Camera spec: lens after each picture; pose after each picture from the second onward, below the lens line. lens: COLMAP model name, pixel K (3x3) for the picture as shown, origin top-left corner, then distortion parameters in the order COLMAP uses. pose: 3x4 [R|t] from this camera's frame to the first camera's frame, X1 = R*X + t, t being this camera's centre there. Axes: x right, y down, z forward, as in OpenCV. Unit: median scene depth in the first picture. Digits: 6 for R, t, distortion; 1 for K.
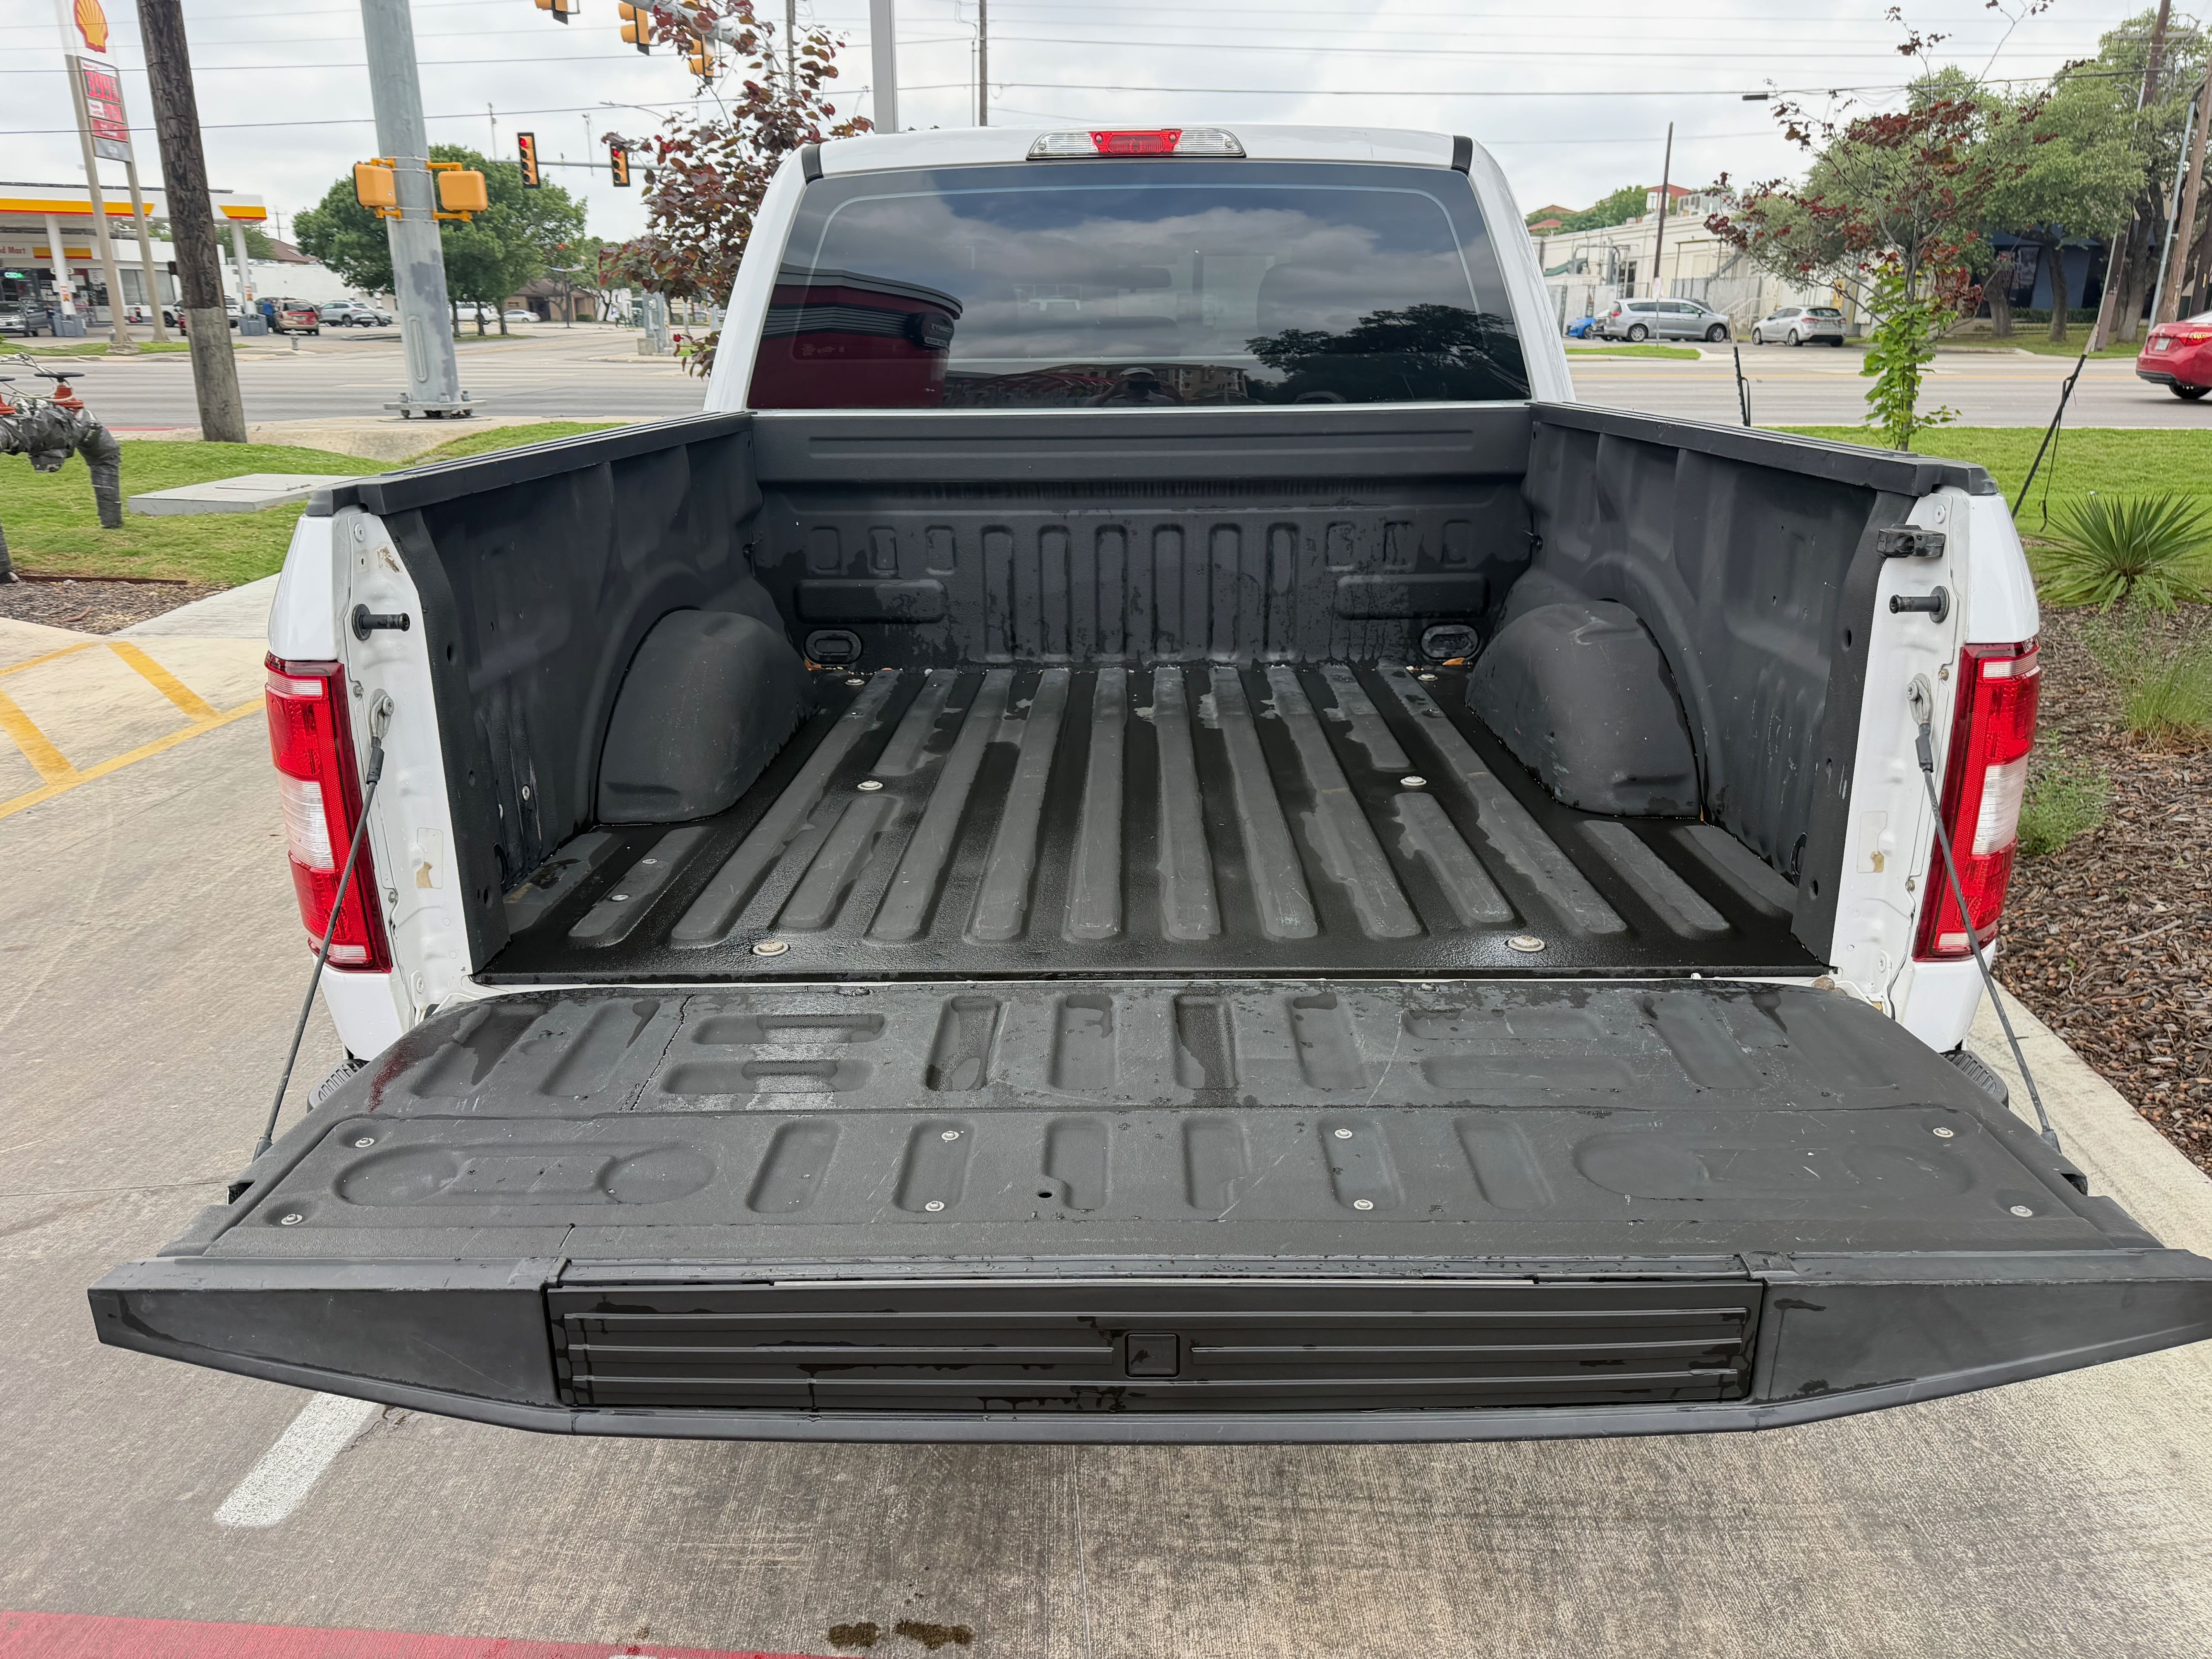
lens RADIAL K [[1555.1, 0, 1106.4], [0, 1555.1, 834.2], [0, 0, 1]] dist [0.034709, -0.048598]
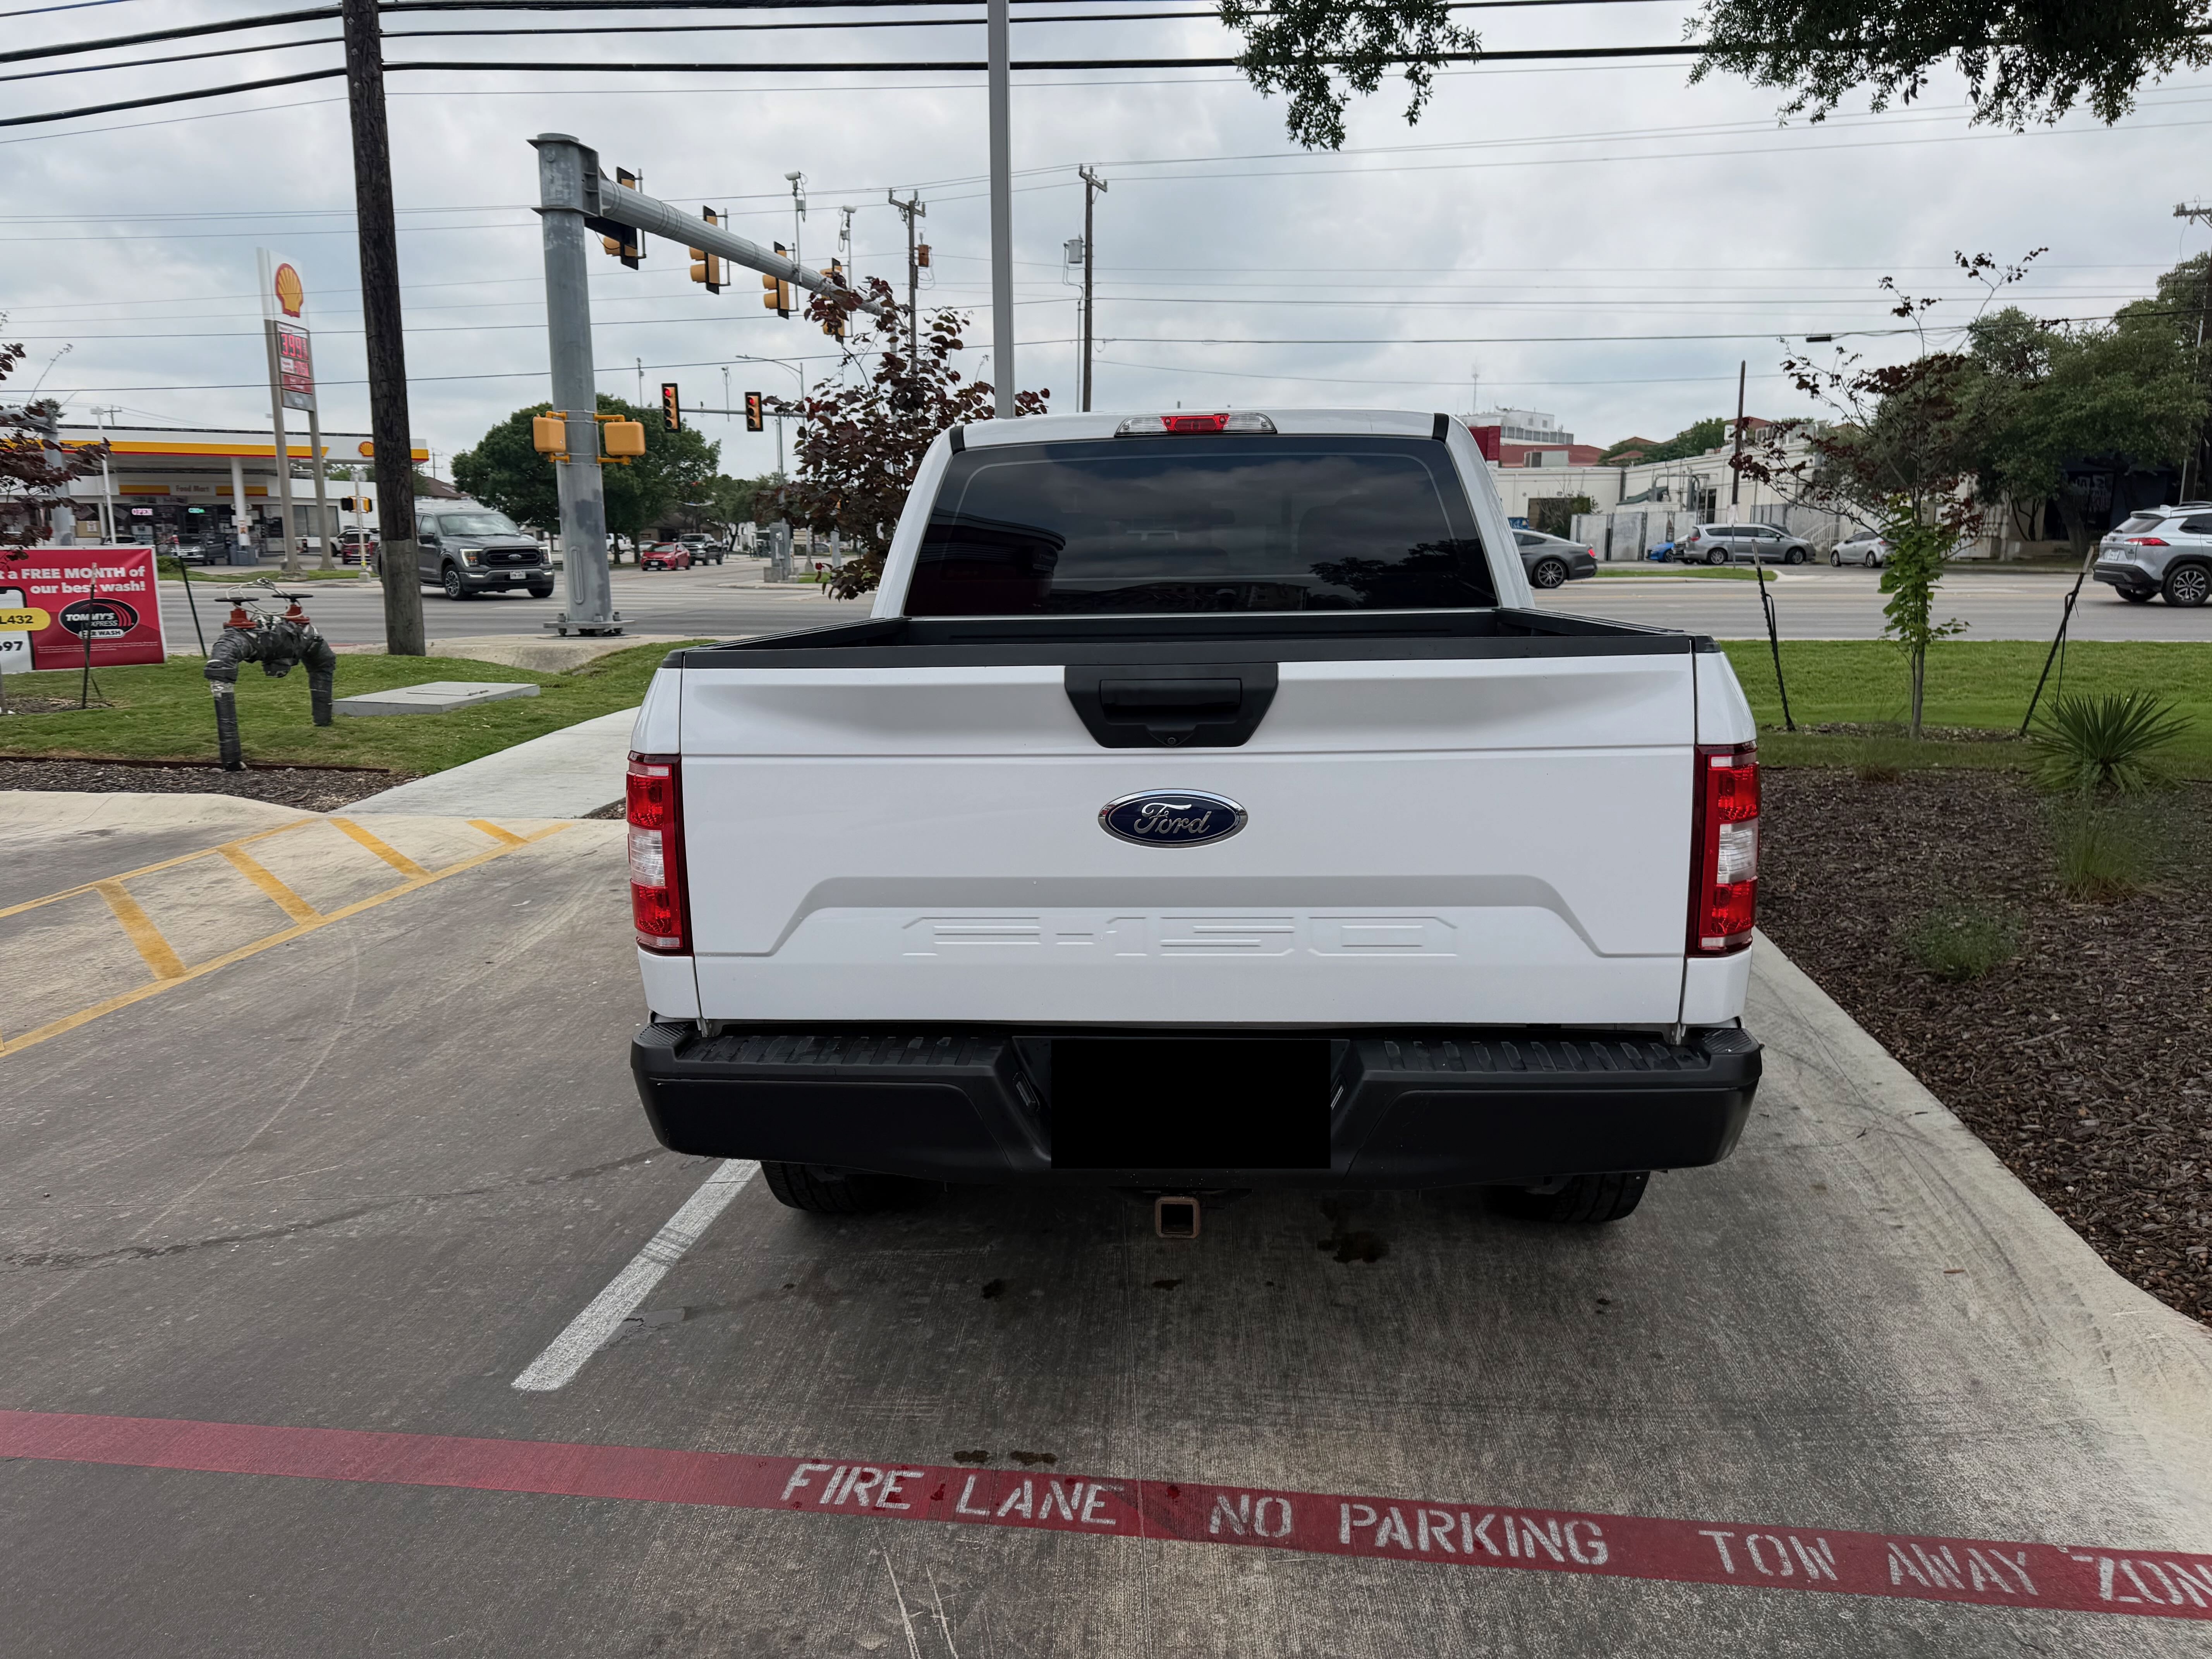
lens RADIAL K [[1555.1, 0, 1101.5], [0, 1555.1, 820.4], [0, 0, 1]] dist [0.034709, -0.048598]
pose [[0.997960, 0.006200, -0.063538, 0.017069], [-0.015270, 0.989564, -0.143282, 0.063157], [0.061987, 0.143960, 0.987640, -0.194980]]
